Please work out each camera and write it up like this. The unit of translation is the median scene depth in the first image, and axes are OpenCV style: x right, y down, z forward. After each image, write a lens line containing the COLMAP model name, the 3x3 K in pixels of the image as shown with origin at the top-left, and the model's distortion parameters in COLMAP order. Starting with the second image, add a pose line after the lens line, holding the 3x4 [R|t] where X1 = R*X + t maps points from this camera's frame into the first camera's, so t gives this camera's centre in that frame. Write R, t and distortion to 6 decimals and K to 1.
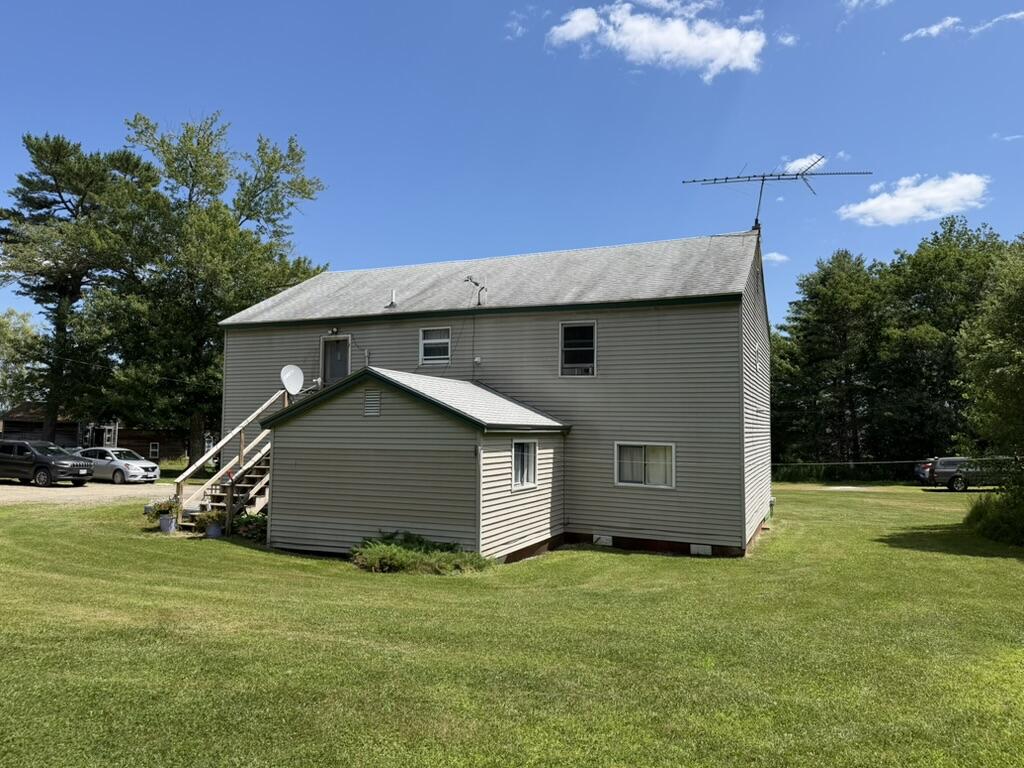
lens RADIAL K [[714.8, 0, 512.0], [0, 714.8, 384.0], [0, 0, 1]] dist [0.119612, -0.177566]
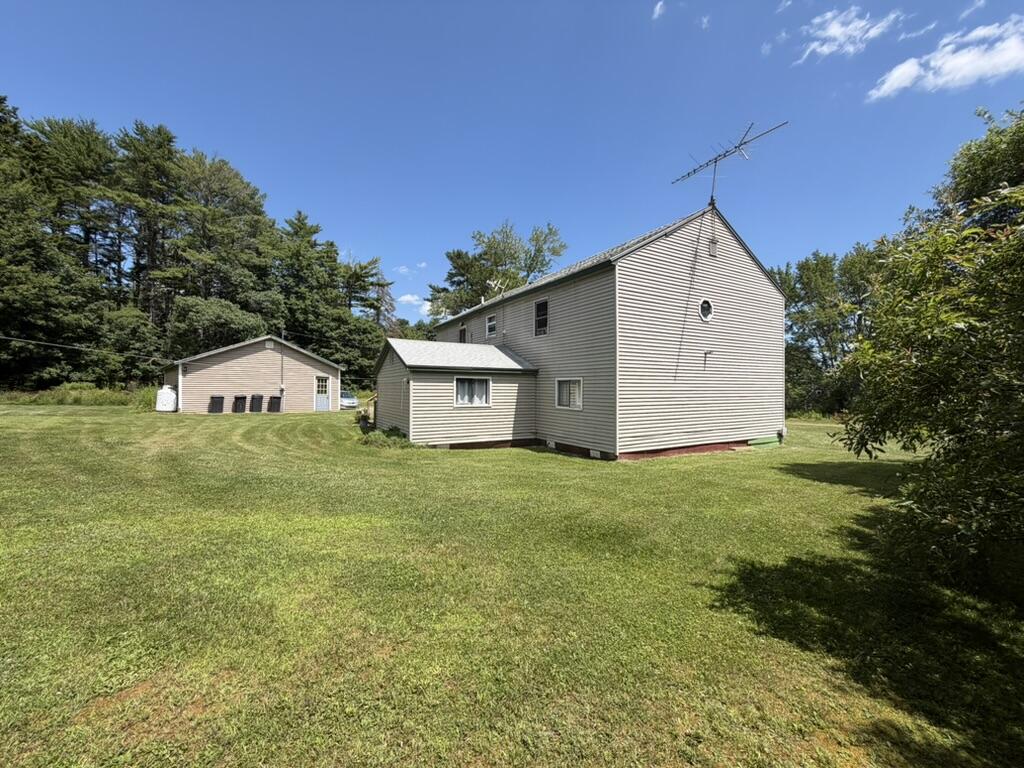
lens RADIAL K [[412.3, 0, 512.0], [0, 412.3, 384.0], [0, 0, 1]] dist [-0.000532, -0.000130]
pose [[0.800504, -0.017448, -0.599073, 0.575700], [0.043219, 0.998654, 0.028665, 0.064211], [0.597767, -0.048838, 0.800181, 0.275699]]
